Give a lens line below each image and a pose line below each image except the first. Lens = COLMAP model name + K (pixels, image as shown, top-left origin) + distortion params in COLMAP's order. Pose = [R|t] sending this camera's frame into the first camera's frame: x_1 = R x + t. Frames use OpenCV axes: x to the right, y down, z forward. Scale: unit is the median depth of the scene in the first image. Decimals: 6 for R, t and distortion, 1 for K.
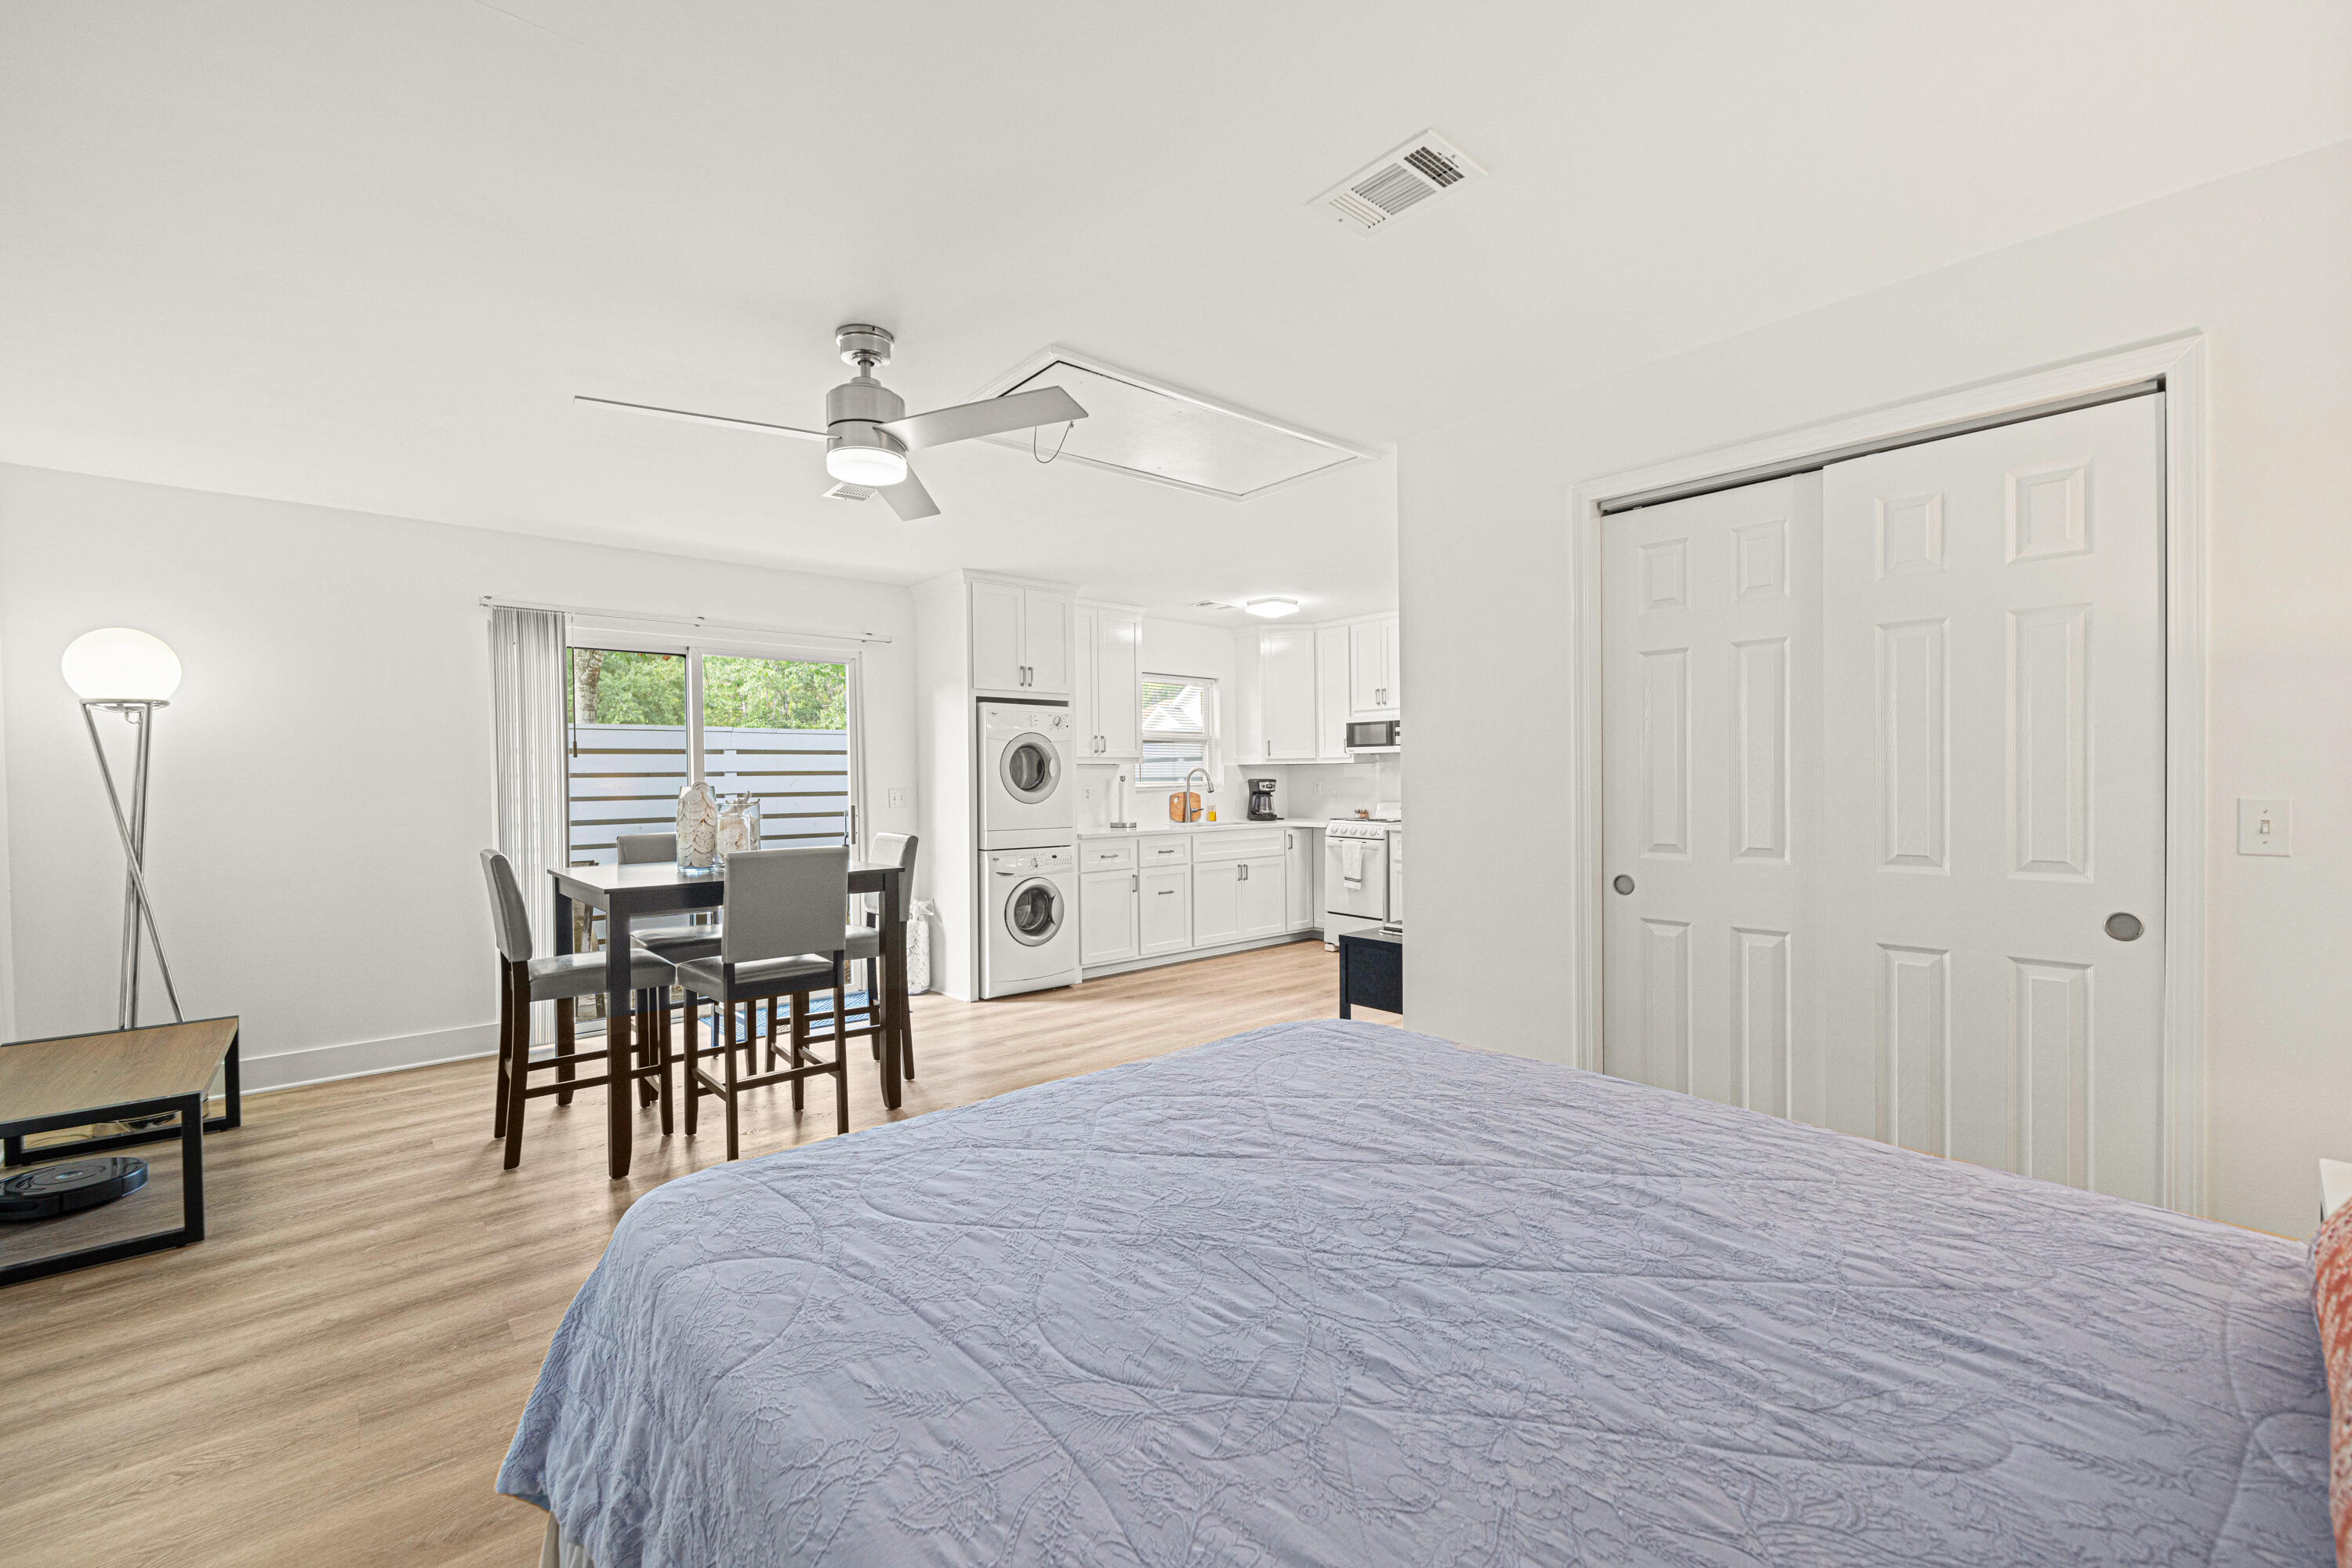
lens RADIAL K [[963.0, 0, 1174.6], [0, 963.0, 784.4], [0, 0, 1]] dist [0.001109, 0.000317]
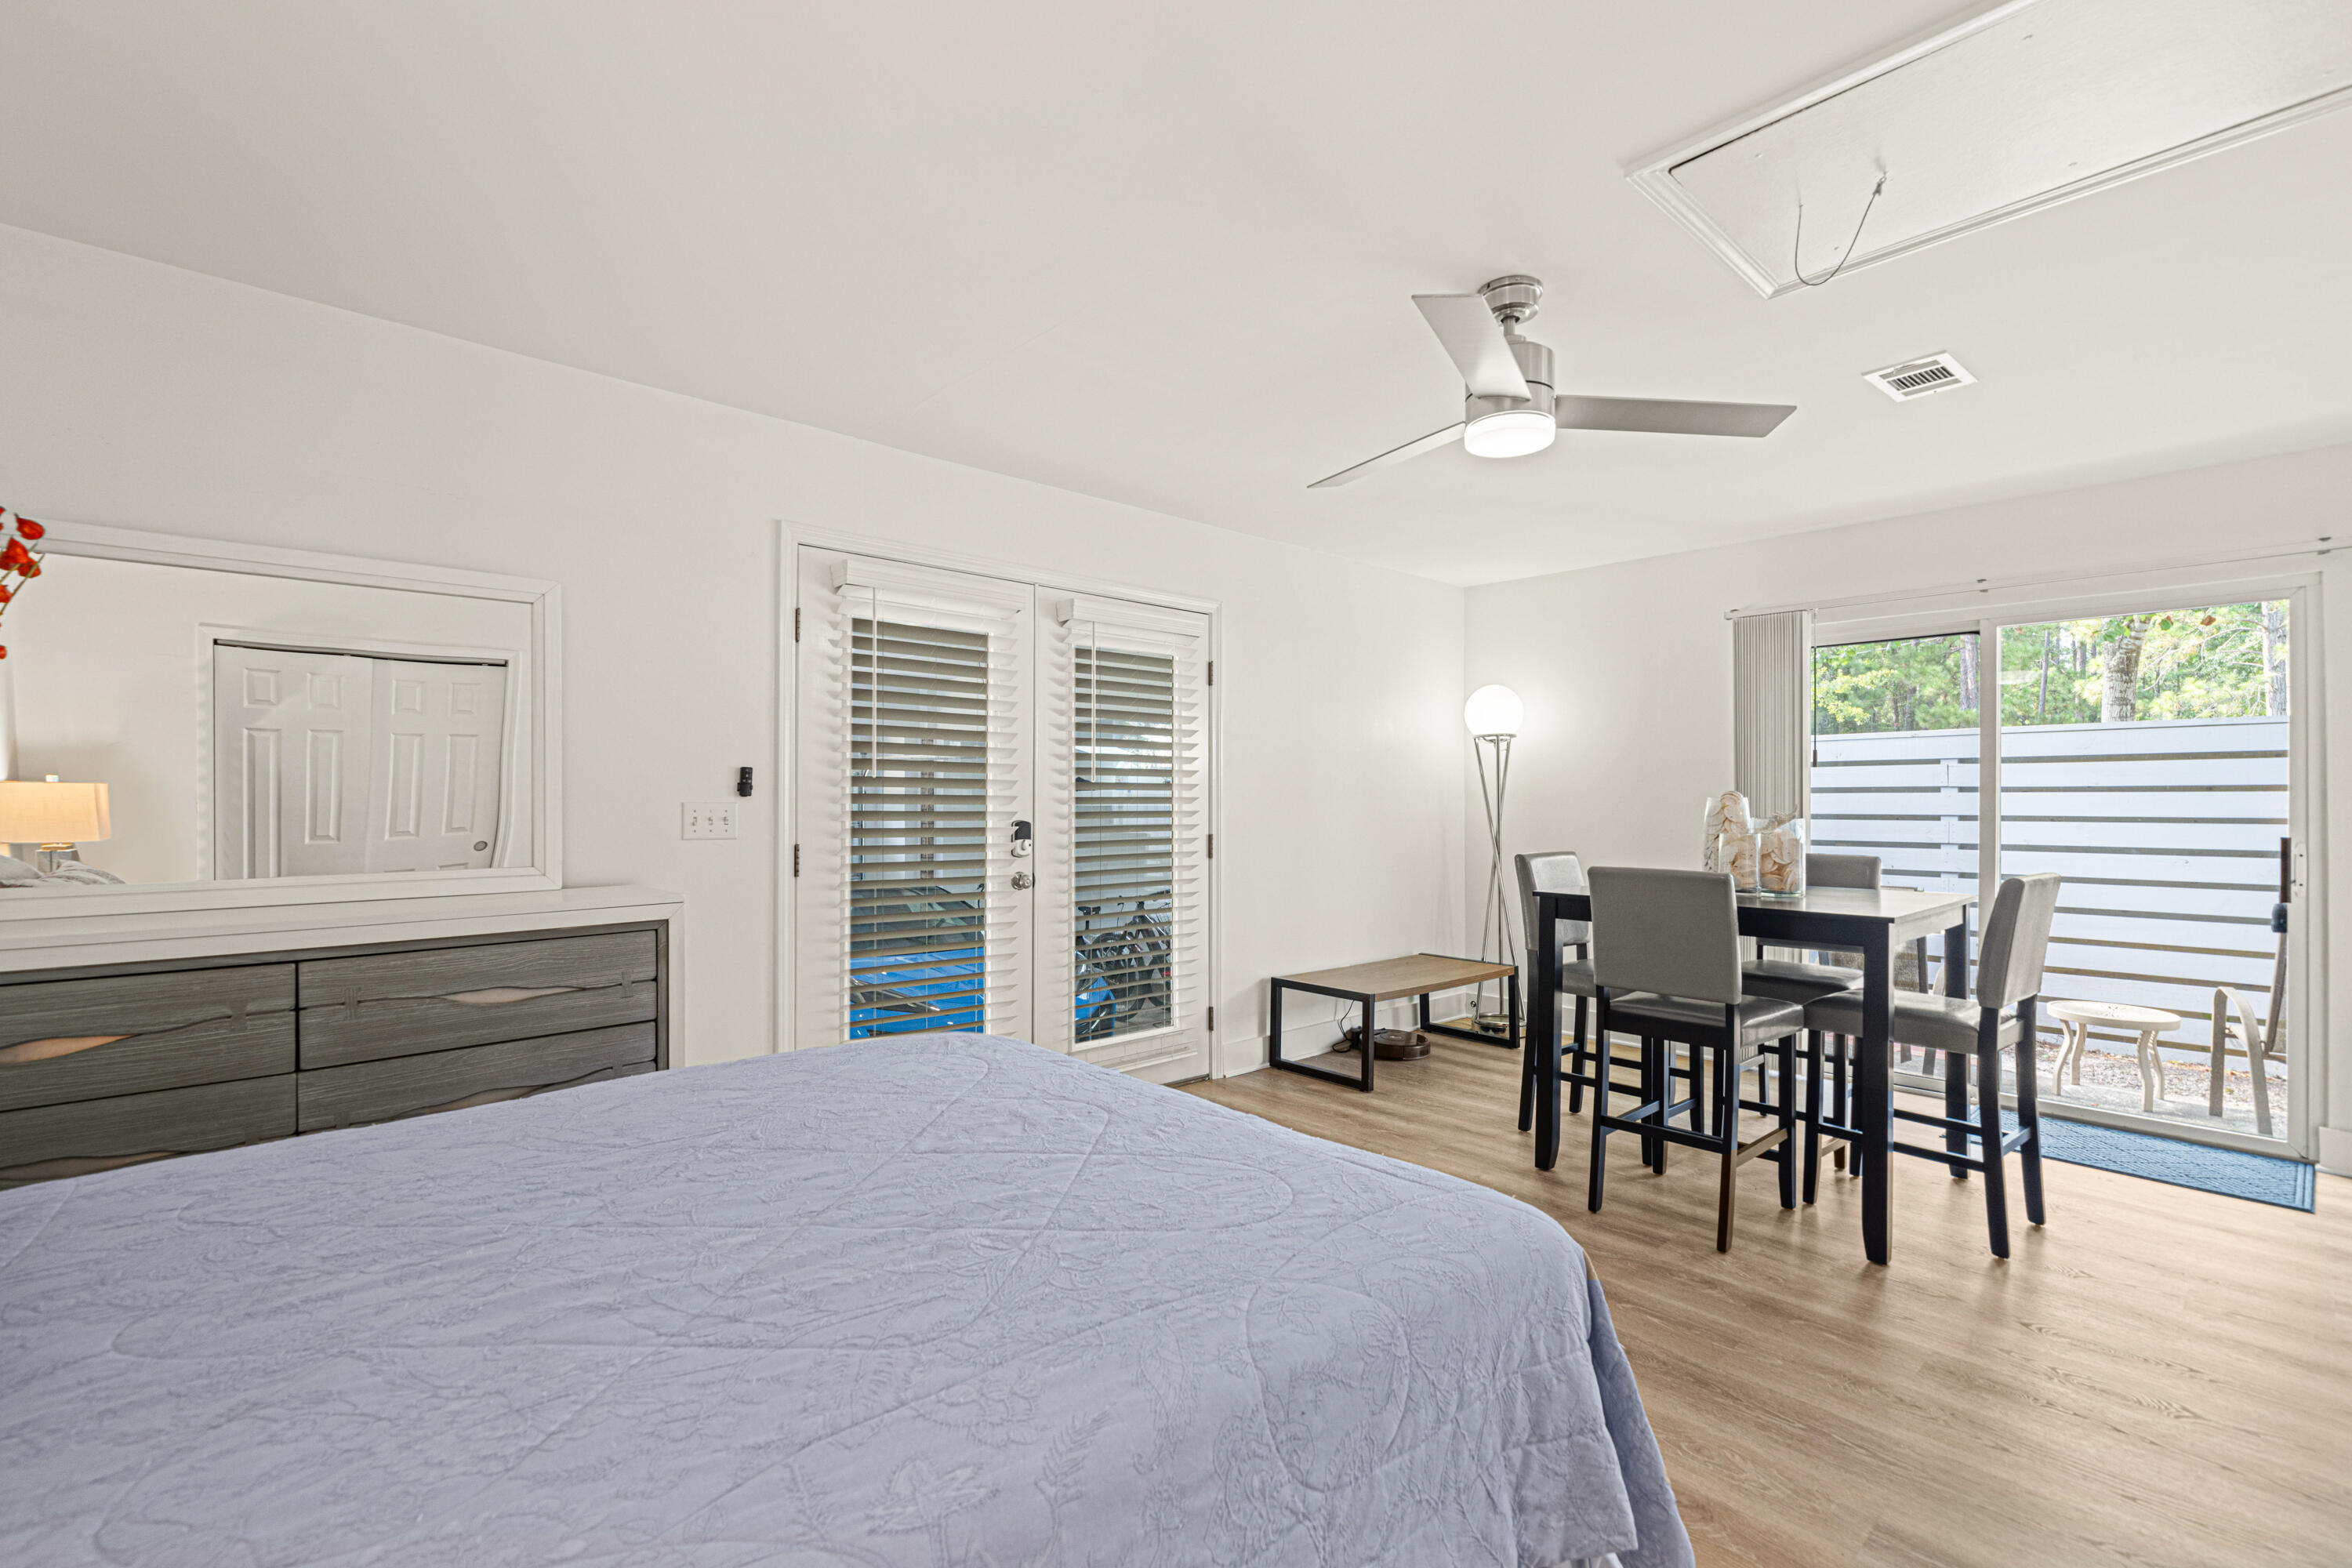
lens RADIAL K [[1040.7, 0, 1175.4], [0, 1040.7, 788.0], [0, 0, 1]] dist [0.000945, 0.000014]
pose [[0.033467, -0.000305, -0.999440, 0.484708], [-0.012352, 0.999923, -0.000718, -0.000105], [0.999363, 0.012369, 0.033461, 0.497962]]
